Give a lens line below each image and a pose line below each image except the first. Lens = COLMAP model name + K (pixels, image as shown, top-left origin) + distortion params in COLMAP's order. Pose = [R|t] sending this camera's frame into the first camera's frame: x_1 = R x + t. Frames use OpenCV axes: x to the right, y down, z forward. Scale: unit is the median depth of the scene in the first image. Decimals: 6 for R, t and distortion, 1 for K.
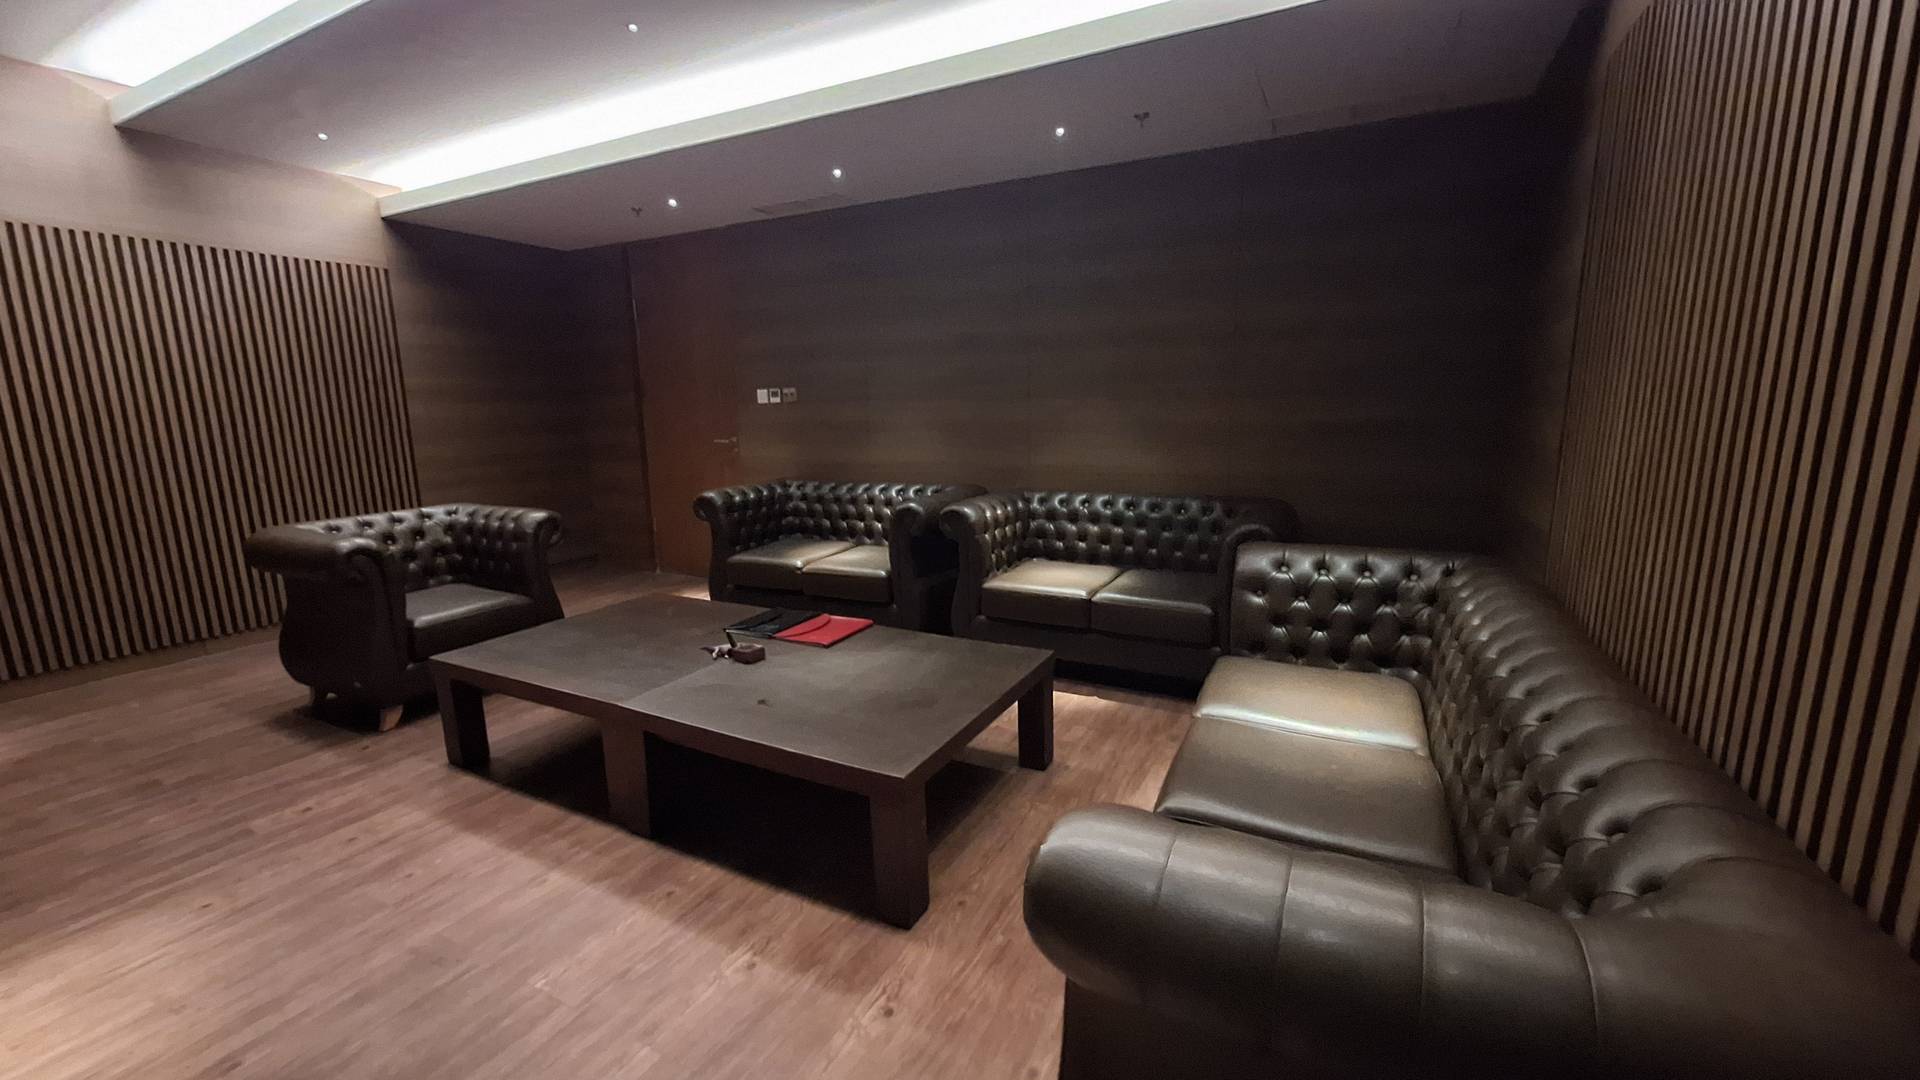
lens RADIAL K [[754.3, 0, 956.2], [0, 754.3, 542.4], [0, 0, 1]] dist [-0.000896, -0.000058]
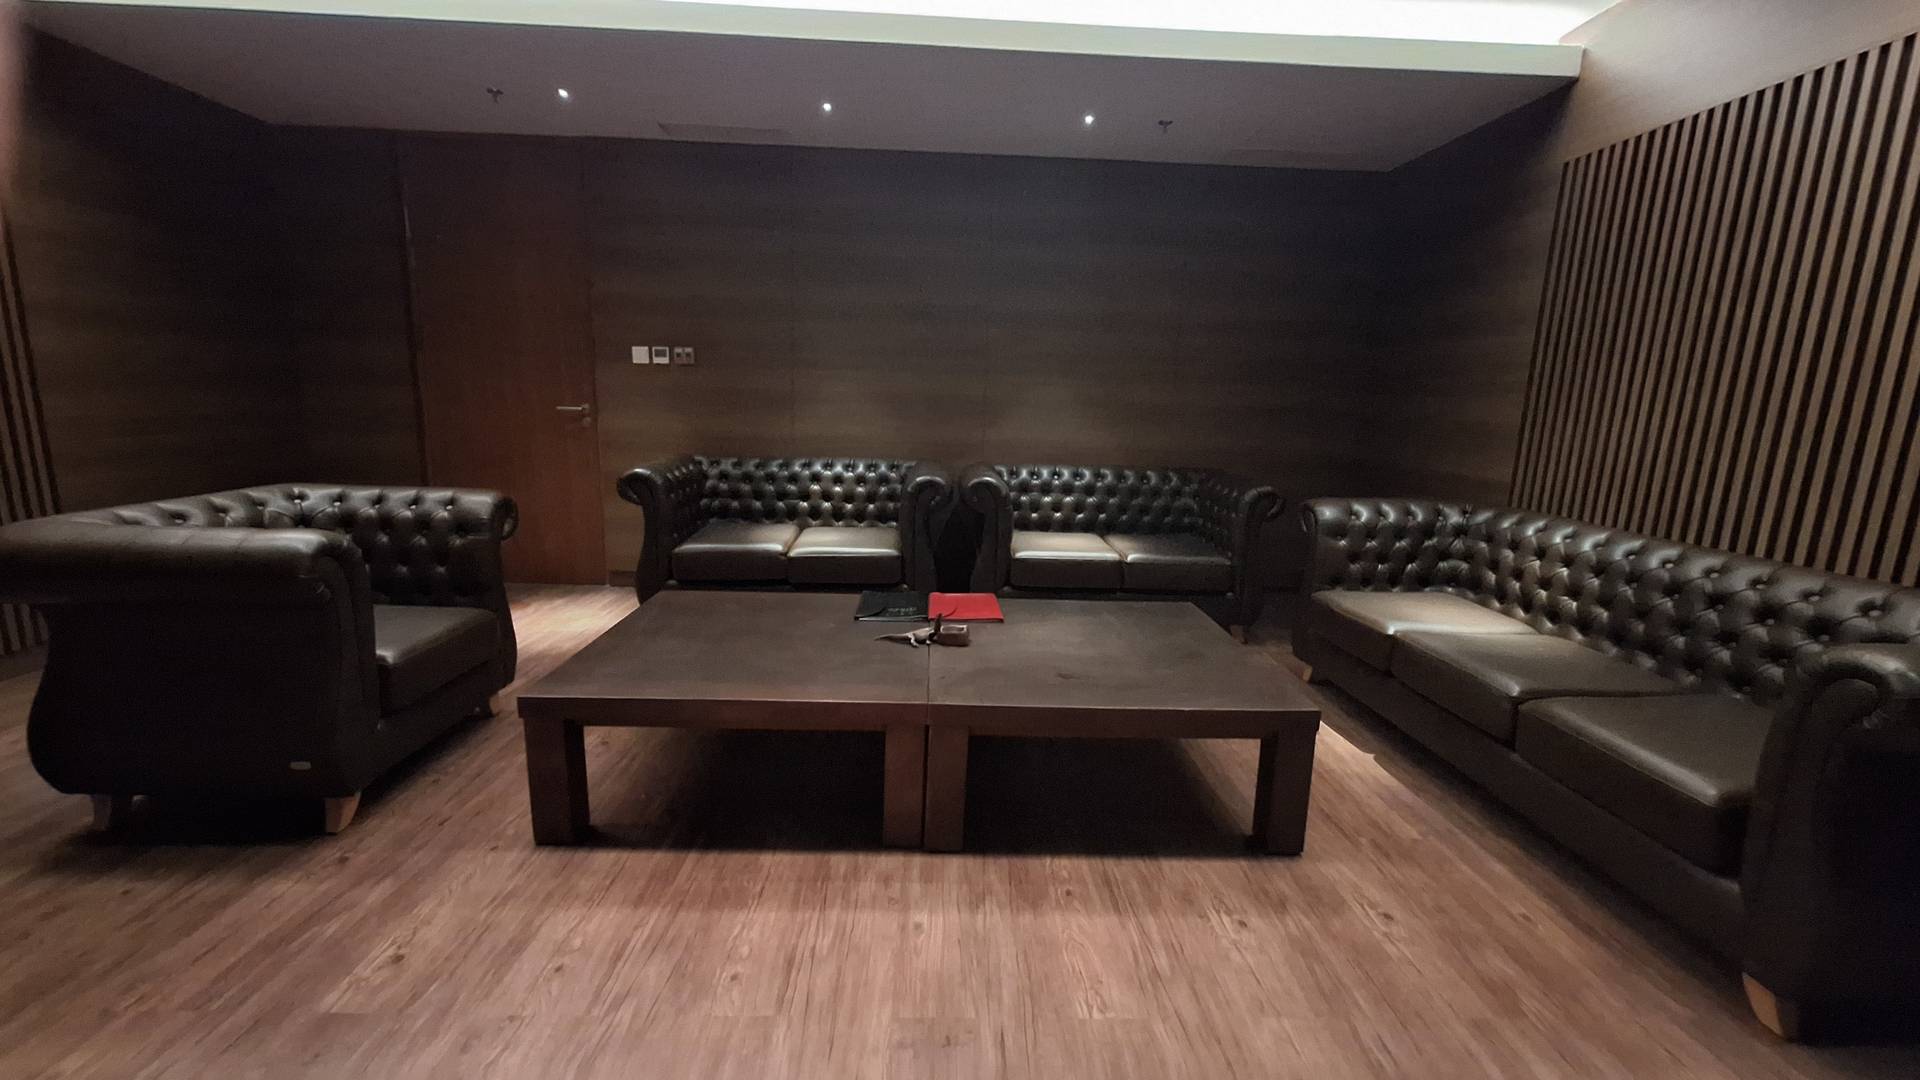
lens RADIAL K [[754.3, 0, 956.2], [0, 754.3, 542.4], [0, 0, 1]] dist [-0.000896, -0.000058]
pose [[0.871009, -0.051805, 0.488527, -0.611444], [0.046967, 0.998651, 0.022162, 0.014436], [-0.489016, 0.003641, 0.872267, 0.187031]]
